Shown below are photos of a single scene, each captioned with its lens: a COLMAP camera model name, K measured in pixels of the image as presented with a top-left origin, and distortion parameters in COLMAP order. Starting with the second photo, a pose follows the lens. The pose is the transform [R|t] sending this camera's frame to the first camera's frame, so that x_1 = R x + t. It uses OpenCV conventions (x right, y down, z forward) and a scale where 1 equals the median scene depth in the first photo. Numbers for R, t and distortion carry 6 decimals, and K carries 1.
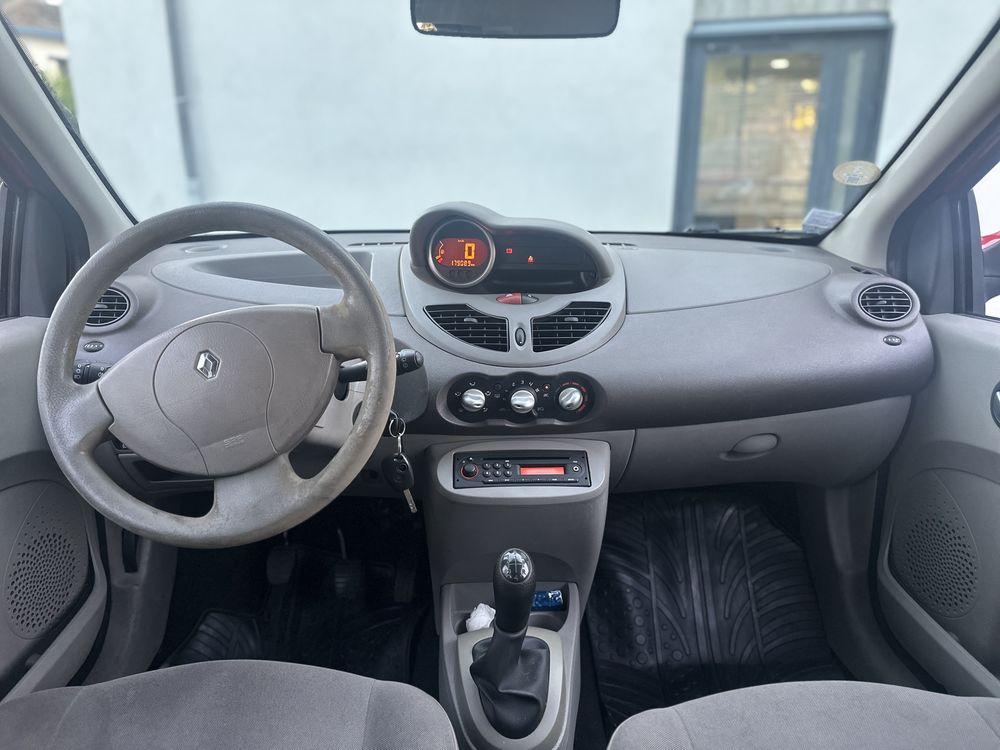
lens RADIAL K [[701.7, 0, 500.0], [0, 701.7, 375.0], [0, 0, 1]] dist [0.059461, -0.100337]
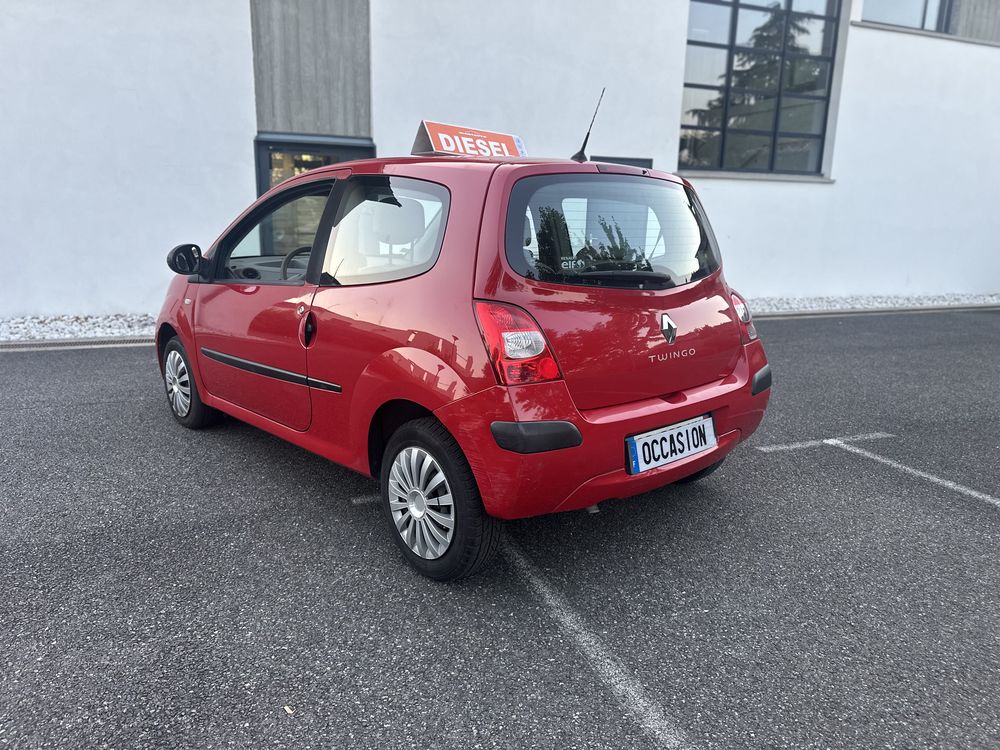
lens RADIAL K [[701.7, 0, 500.0], [0, 701.7, 375.0], [0, 0, 1]] dist [0.059461, -0.100337]
pose [[0.785134, -0.118265, 0.607929, -0.355076], [0.150024, 0.988681, -0.001419, 0.131011], [-0.600880, 0.092318, 0.793990, -0.569582]]
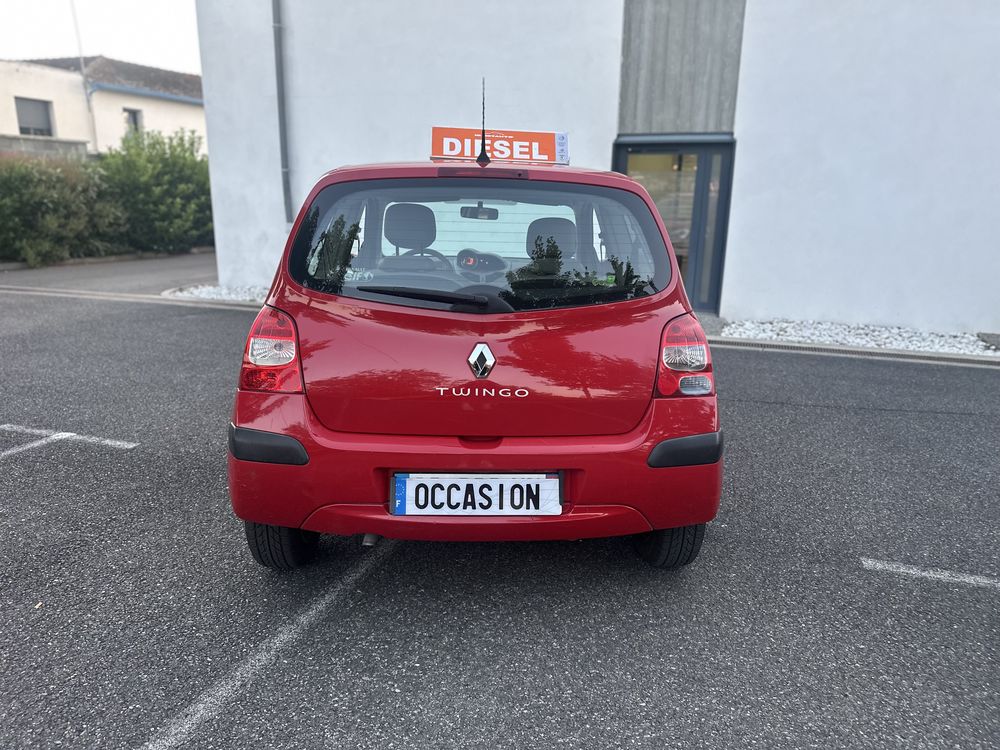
lens RADIAL K [[701.7, 0, 500.0], [0, 701.7, 375.0], [0, 0, 1]] dist [0.059461, -0.100337]
pose [[0.999453, 0.029090, -0.015734, 0.045368], [-0.029695, 0.998772, -0.039650, 0.140654], [0.014561, 0.040095, 0.999090, -0.663222]]
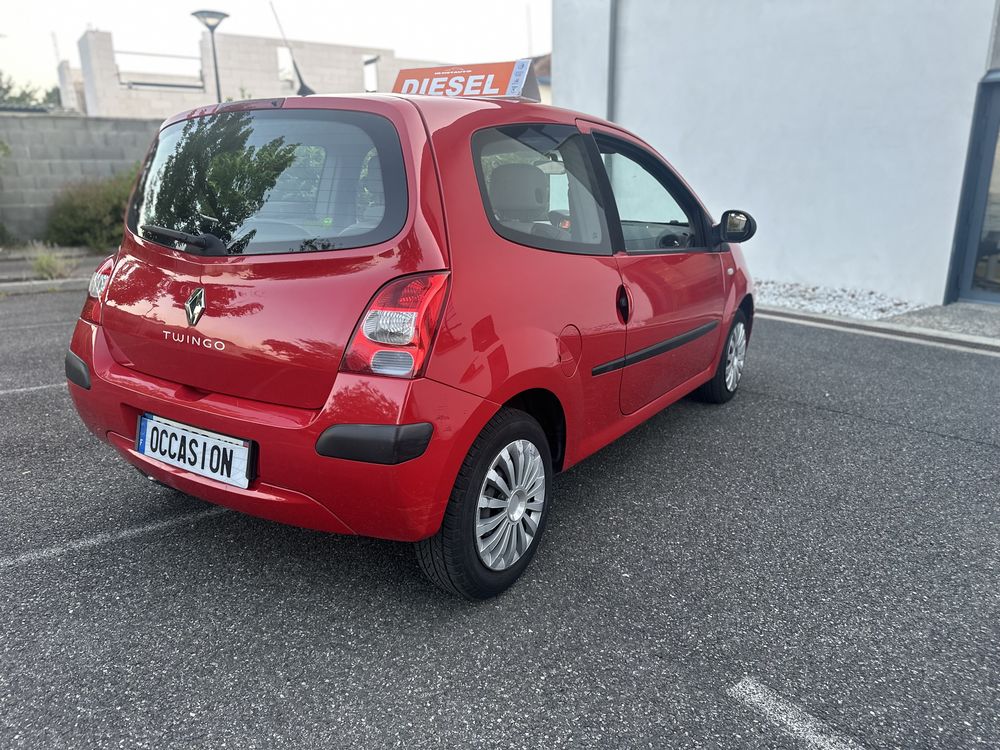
lens RADIAL K [[701.7, 0, 500.0], [0, 701.7, 375.0], [0, 0, 1]] dist [0.059461, -0.100337]
pose [[0.809461, 0.157879, -0.565550, 0.381132], [-0.159911, 0.986041, 0.046386, 0.108450], [0.564979, 0.052890, 0.823409, -0.480577]]
